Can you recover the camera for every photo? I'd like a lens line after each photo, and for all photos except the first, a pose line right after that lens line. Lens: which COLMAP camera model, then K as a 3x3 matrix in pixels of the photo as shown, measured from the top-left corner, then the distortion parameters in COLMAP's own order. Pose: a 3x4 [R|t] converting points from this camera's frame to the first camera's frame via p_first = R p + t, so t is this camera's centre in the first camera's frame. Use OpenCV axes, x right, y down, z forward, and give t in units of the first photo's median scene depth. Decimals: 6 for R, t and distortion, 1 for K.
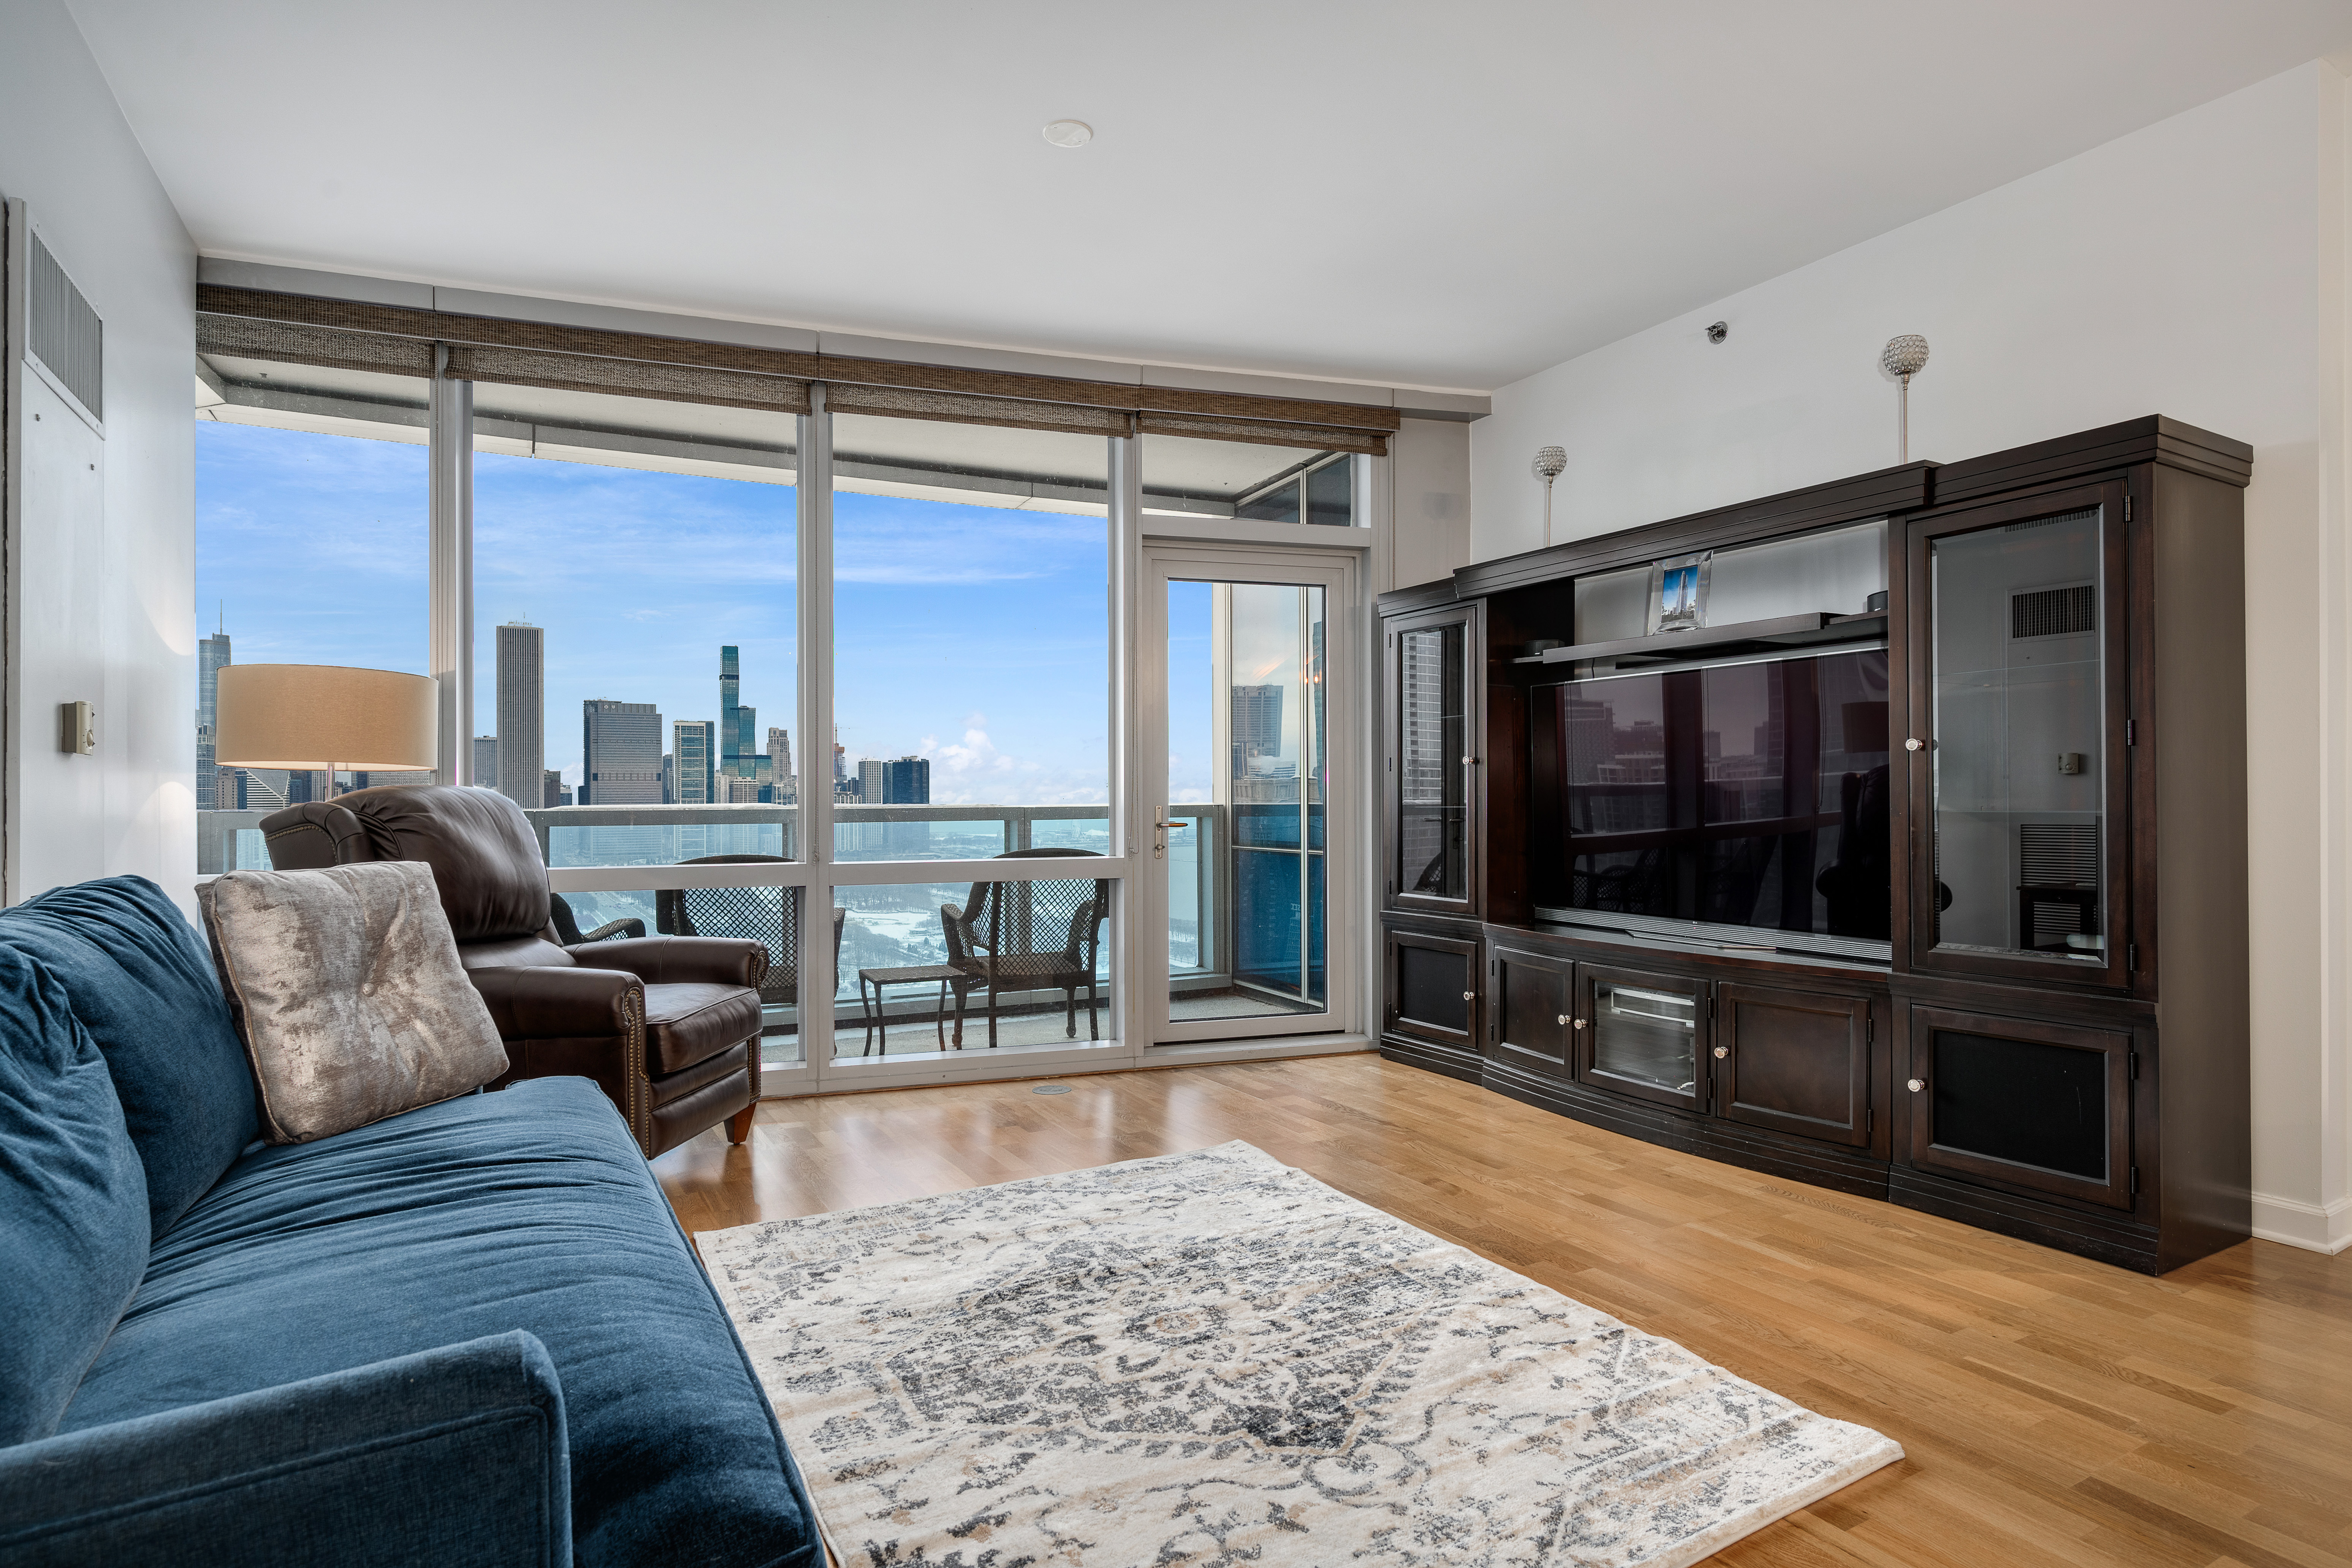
lens RADIAL K [[1236.3, 0, 1186.5], [0, 1236.3, 797.8], [0, 0, 1]] dist [-0.001371, 0.000358]
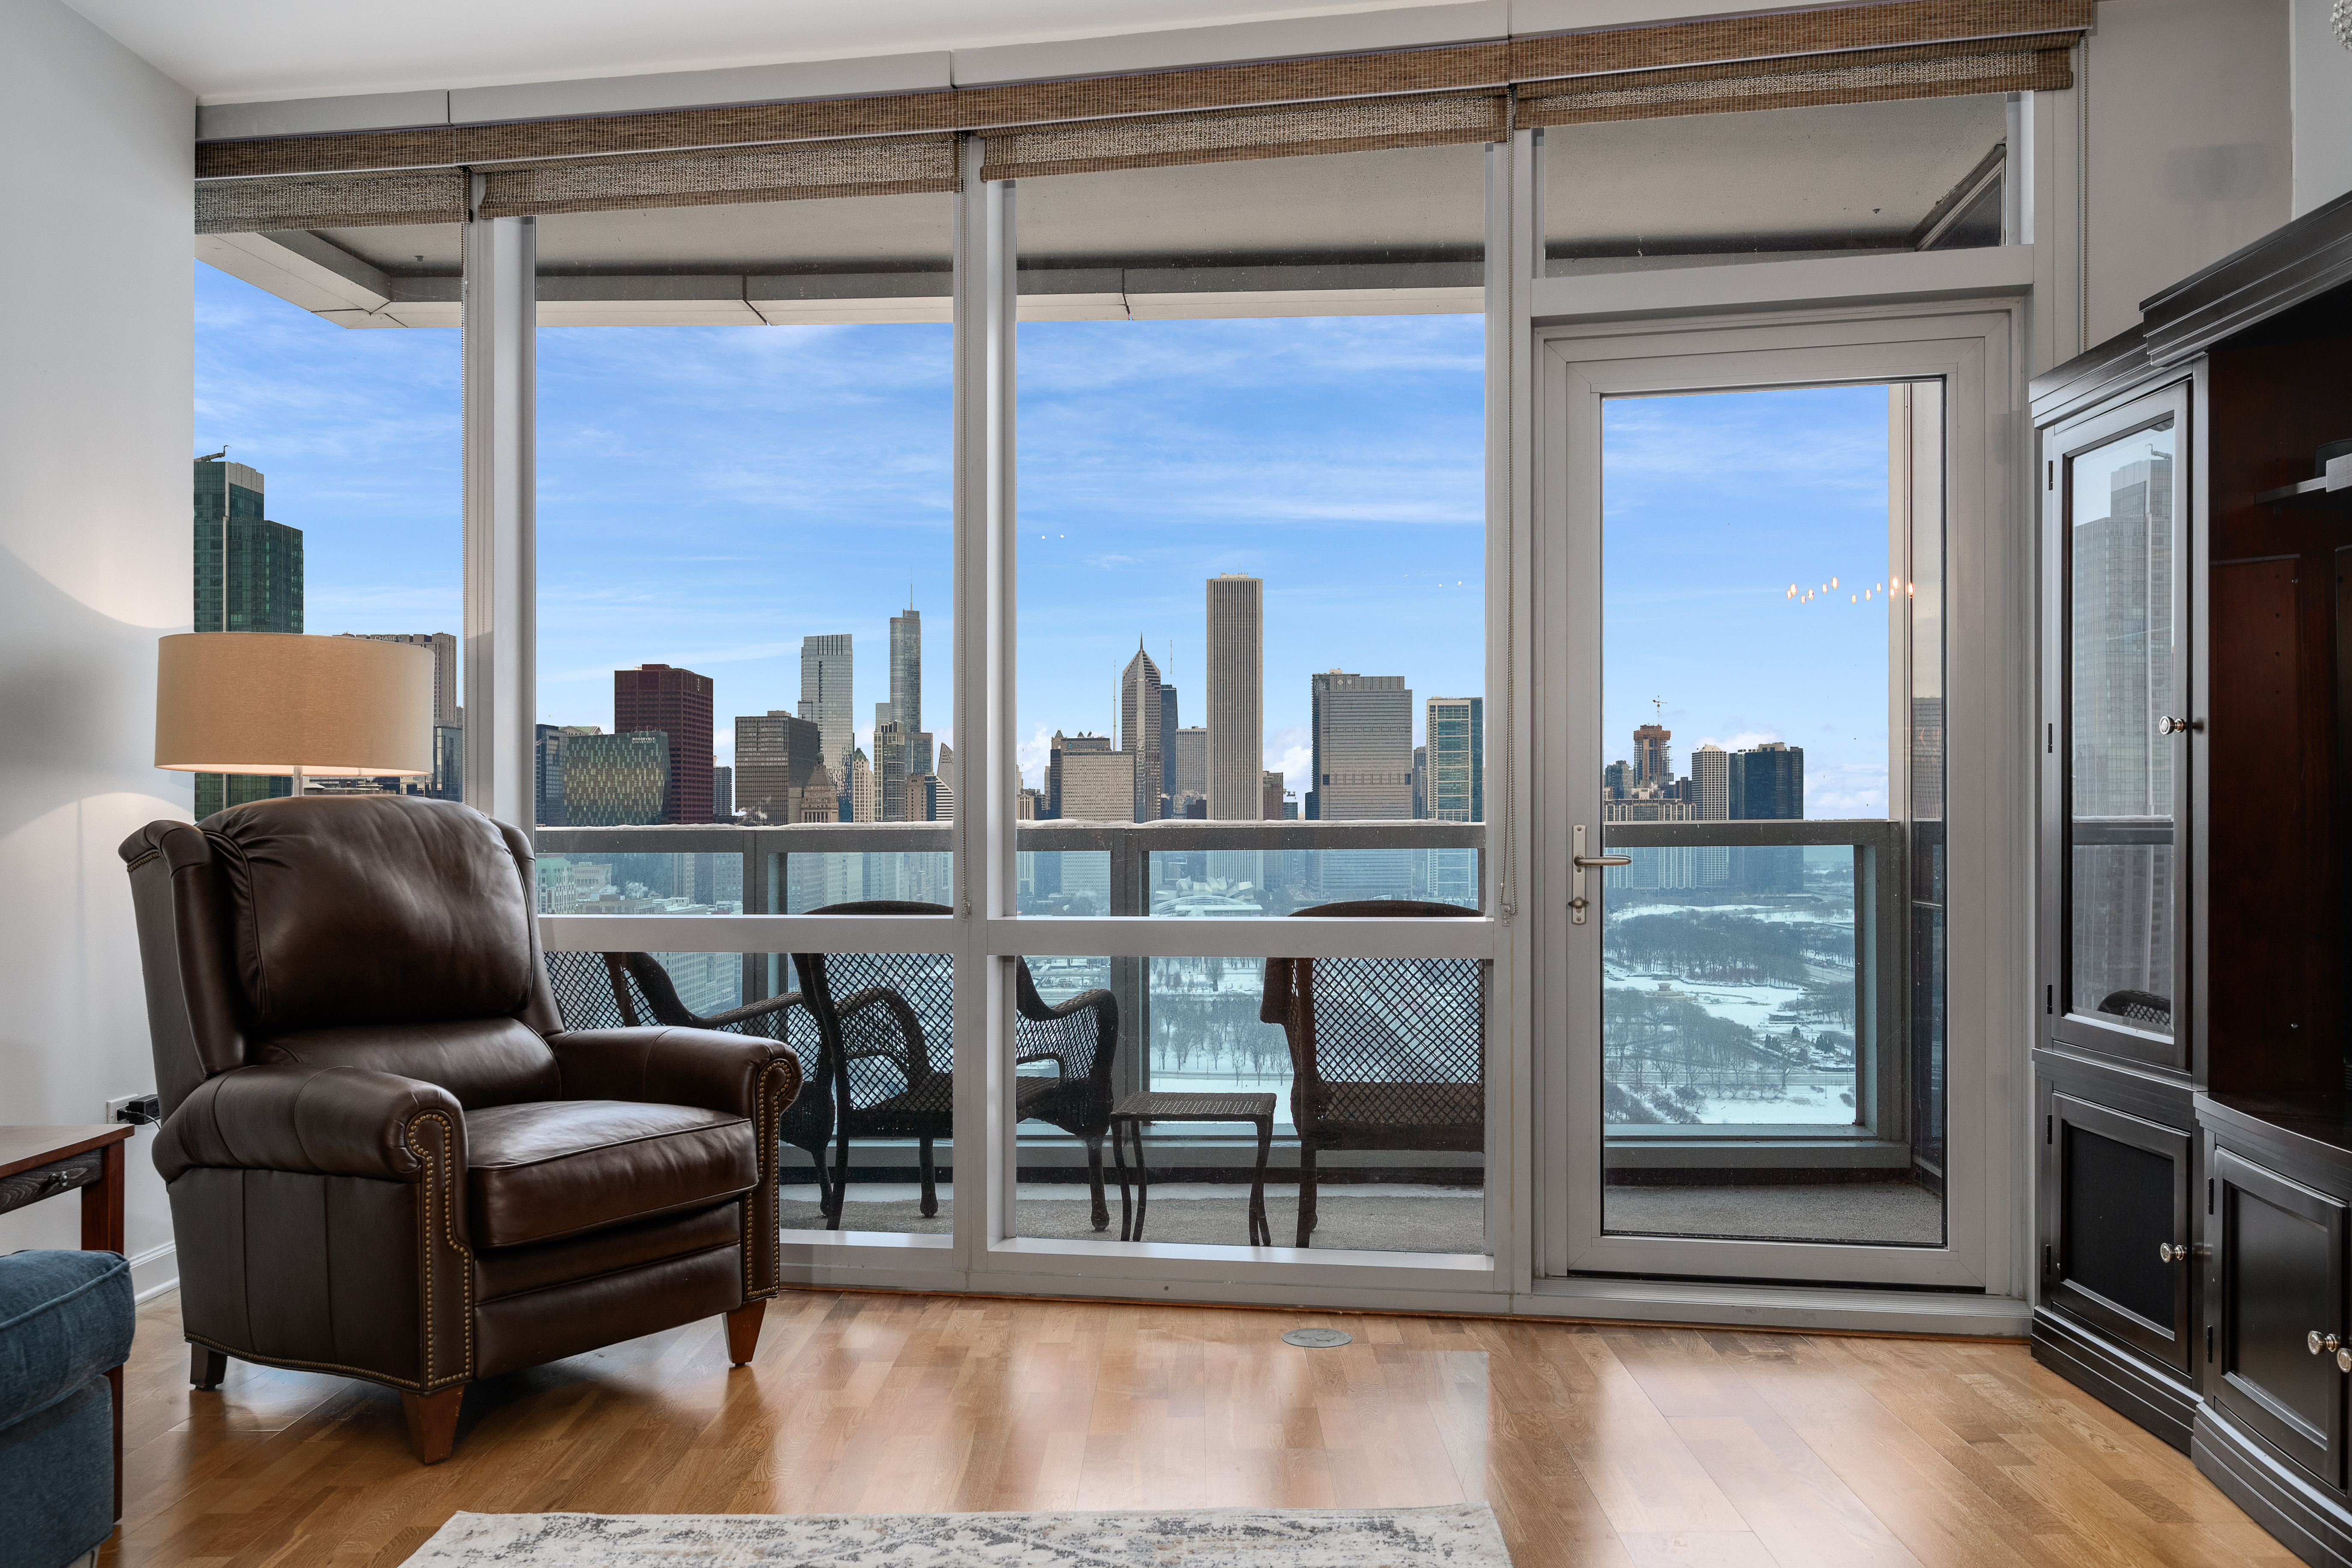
lens RADIAL K [[1887.9, 0, 1216.1], [0, 1887.9, 809.9], [0, 0, 1]] dist [-0.001650, -0.004681]
pose [[0.870446, -0.001903, -0.492260, 0.269598], [0.002469, 0.999997, 0.000500, -0.001015], [0.492258, -0.001650, 0.870448, 0.242736]]
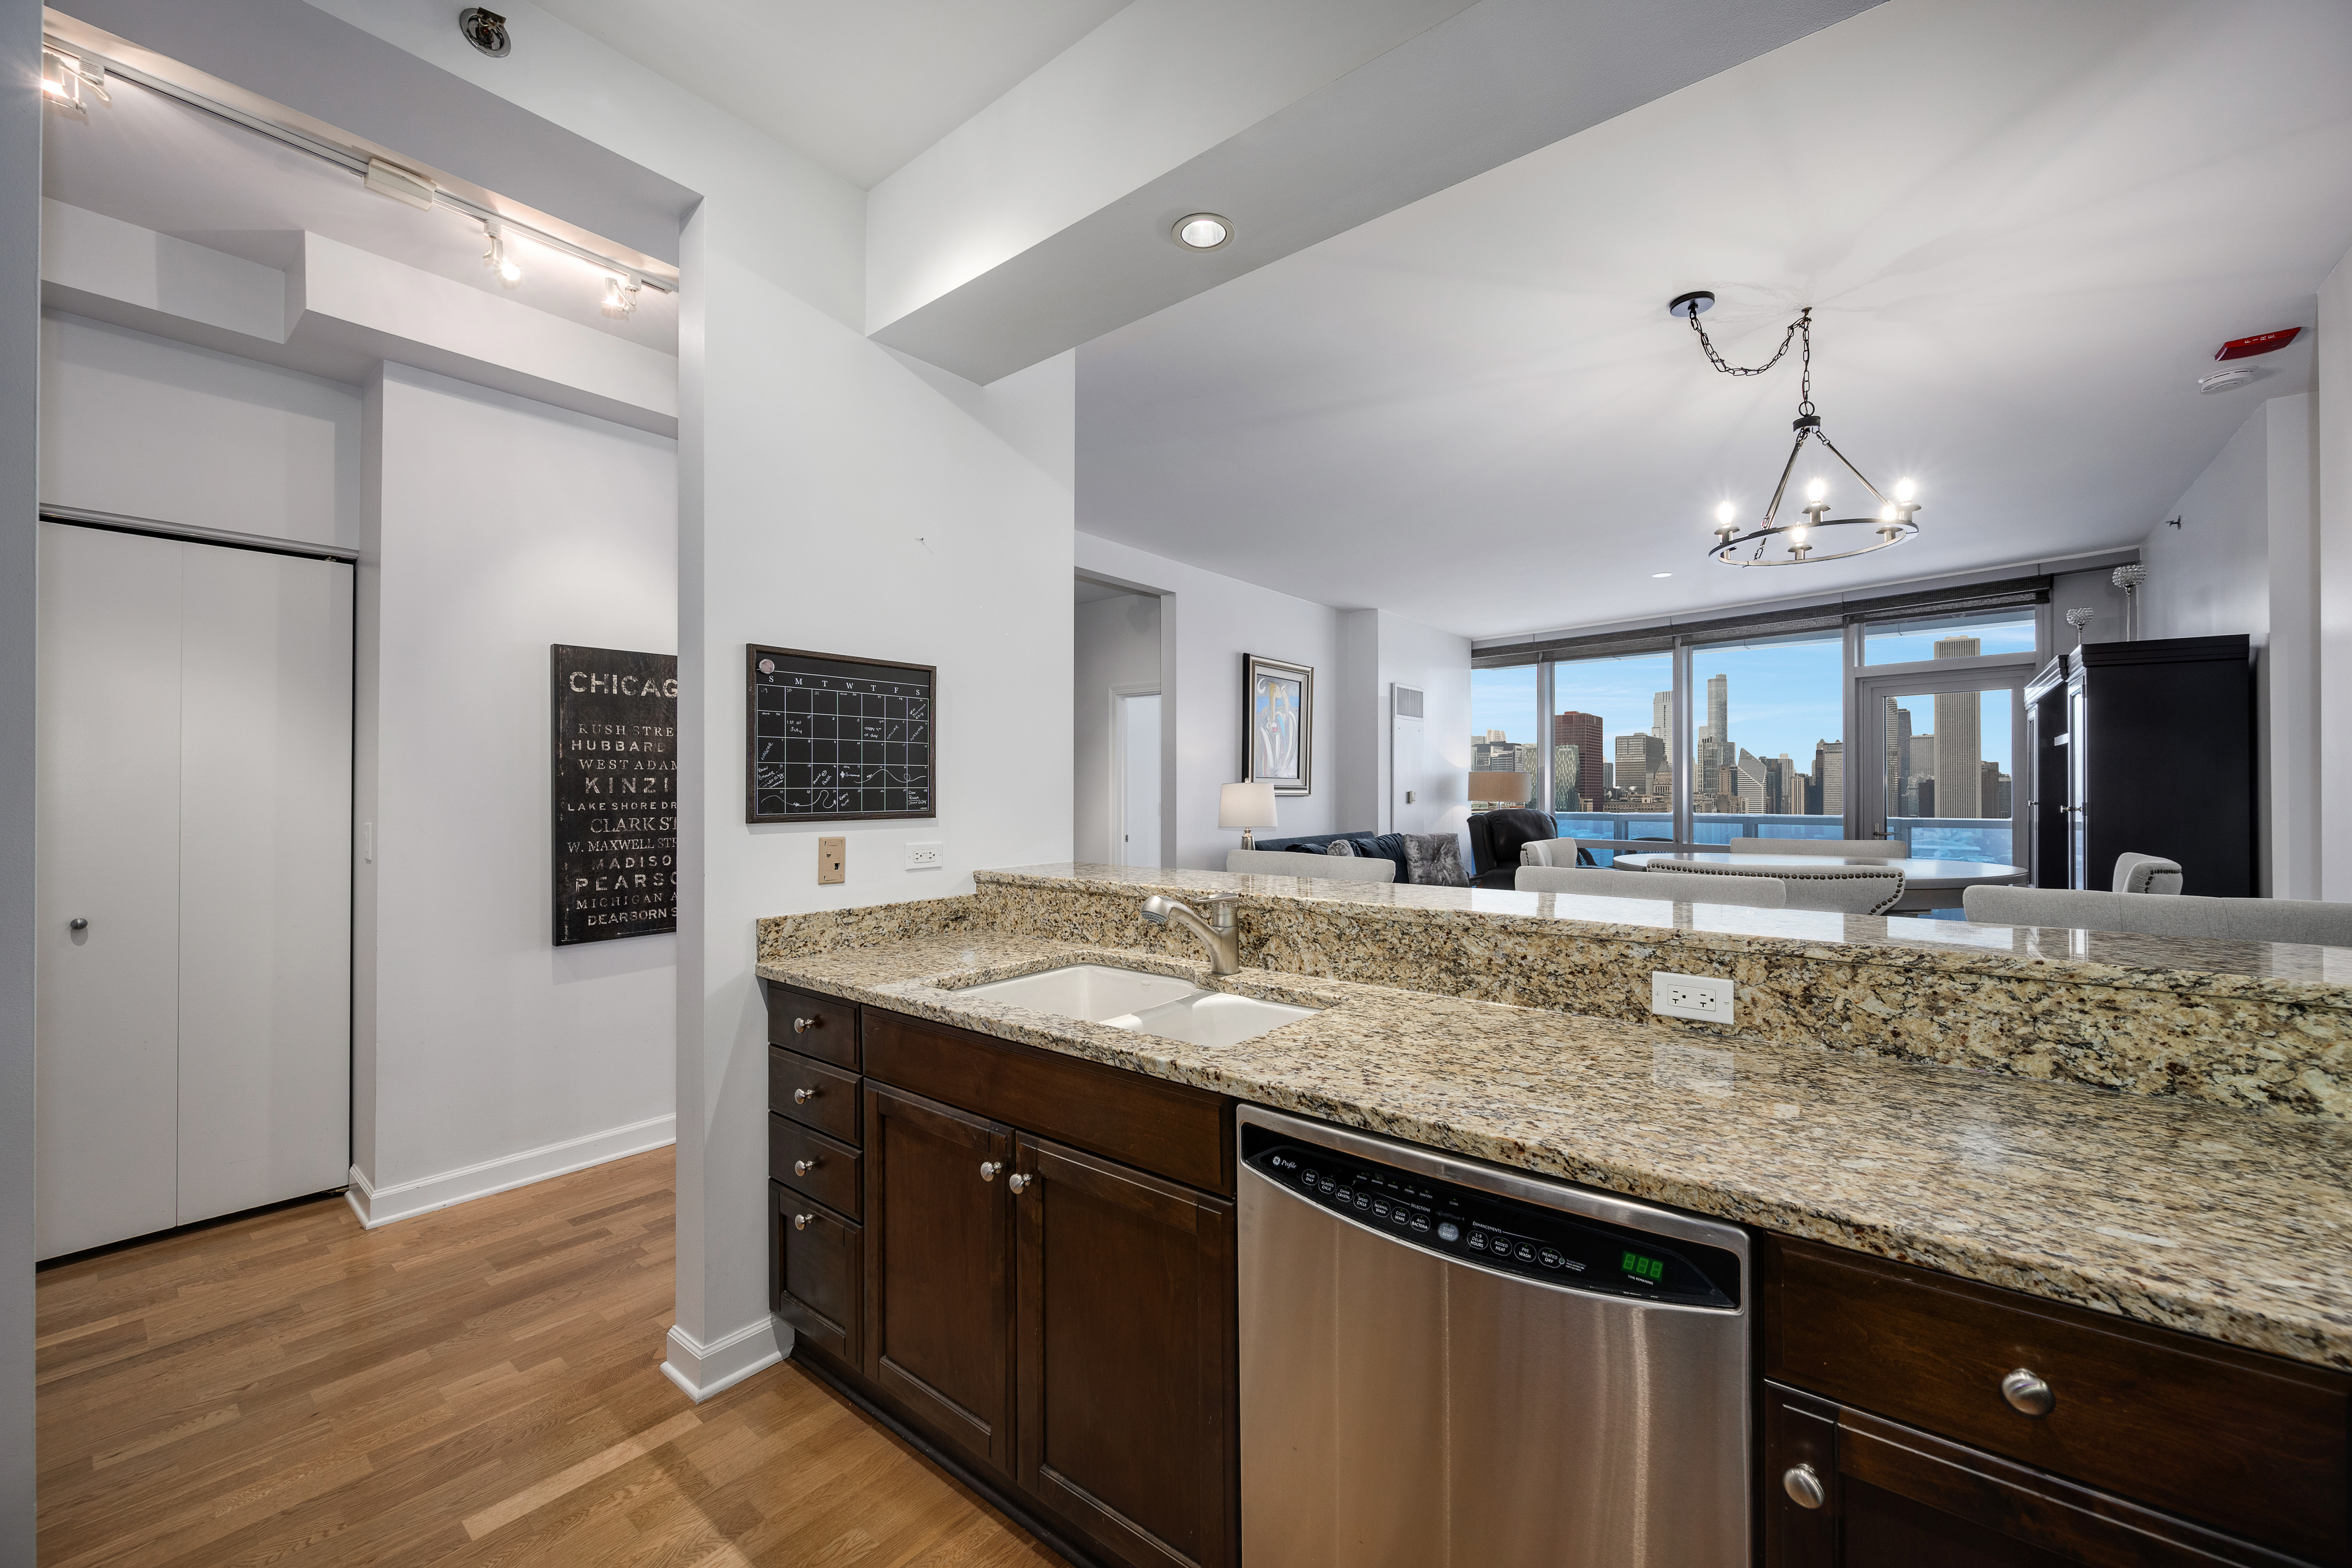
lens RADIAL K [[925.0, 0, 1184.5], [0, 925.0, 791.7], [0, 0, 1]] dist [-0.001141, -0.000513]
pose [[0.372928, 0.009728, -0.927809, 0.984743], [-0.003902, 0.999953, 0.008917, -0.054482], [0.927852, 0.000295, 0.372949, -0.507999]]
